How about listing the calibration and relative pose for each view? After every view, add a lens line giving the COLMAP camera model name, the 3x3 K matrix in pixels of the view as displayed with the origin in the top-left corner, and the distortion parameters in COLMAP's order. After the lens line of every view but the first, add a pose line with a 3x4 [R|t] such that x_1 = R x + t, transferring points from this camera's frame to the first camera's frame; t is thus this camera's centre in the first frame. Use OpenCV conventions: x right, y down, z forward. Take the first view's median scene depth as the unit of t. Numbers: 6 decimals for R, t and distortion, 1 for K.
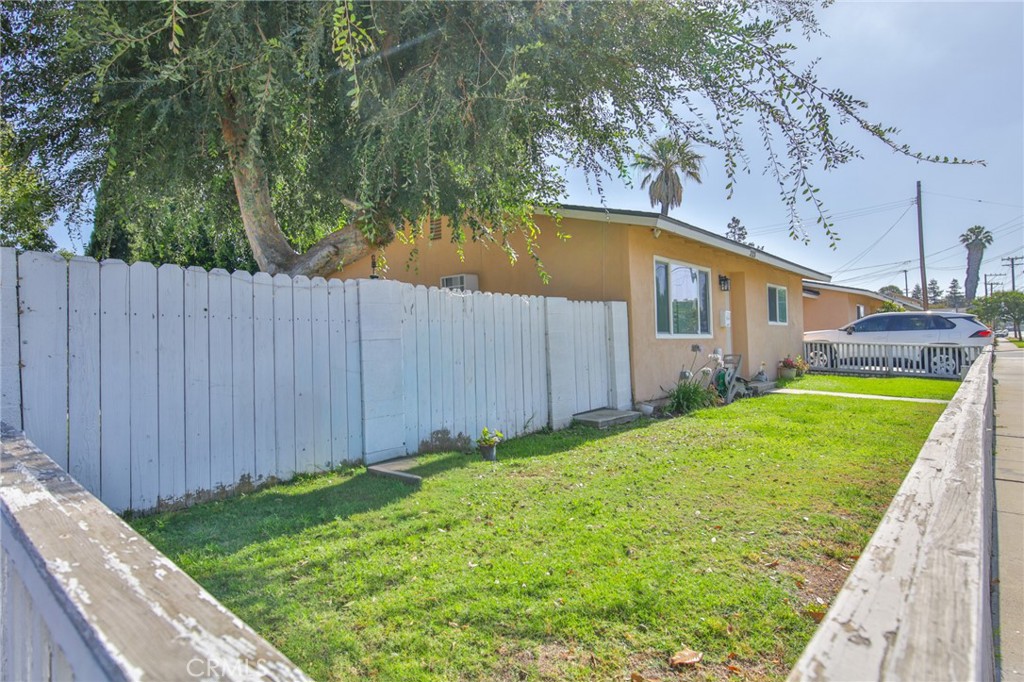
lens RADIAL K [[537.5, 0, 513.3], [0, 537.5, 338.8], [0, 0, 1]] dist [0.002086, -0.000821]
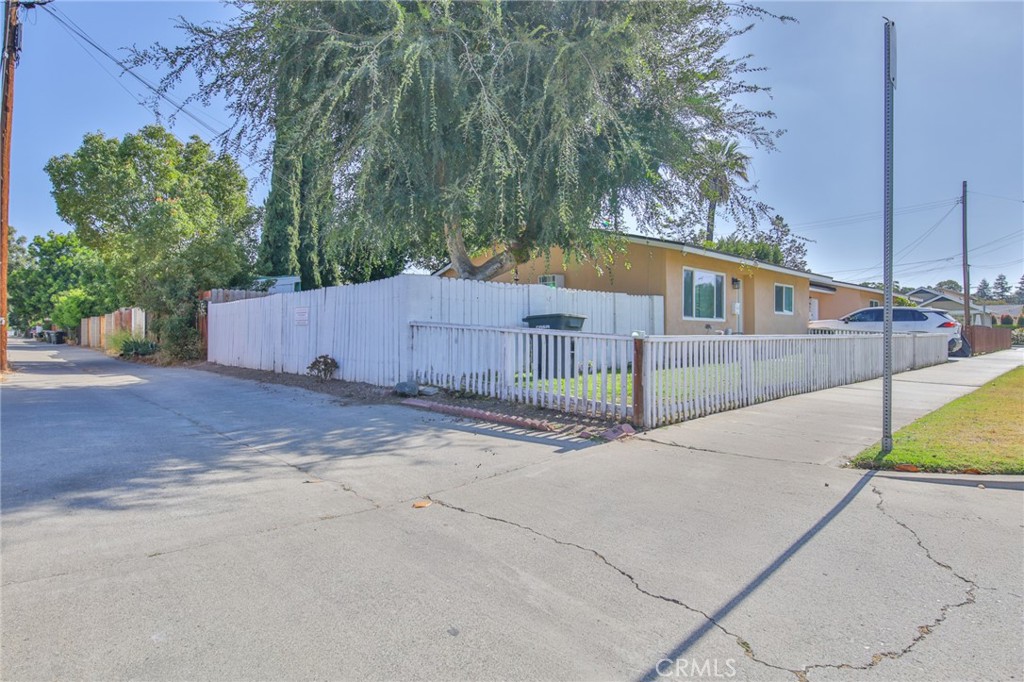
lens RADIAL K [[537.5, 0, 510.0], [0, 537.5, 336.7], [0, 0, 1]] dist [0.002086, -0.000821]
pose [[0.995602, 0.027845, -0.089450, -0.074388], [-0.025879, 0.999399, 0.023064, 0.020677], [0.090039, -0.020648, 0.995724, -0.486987]]
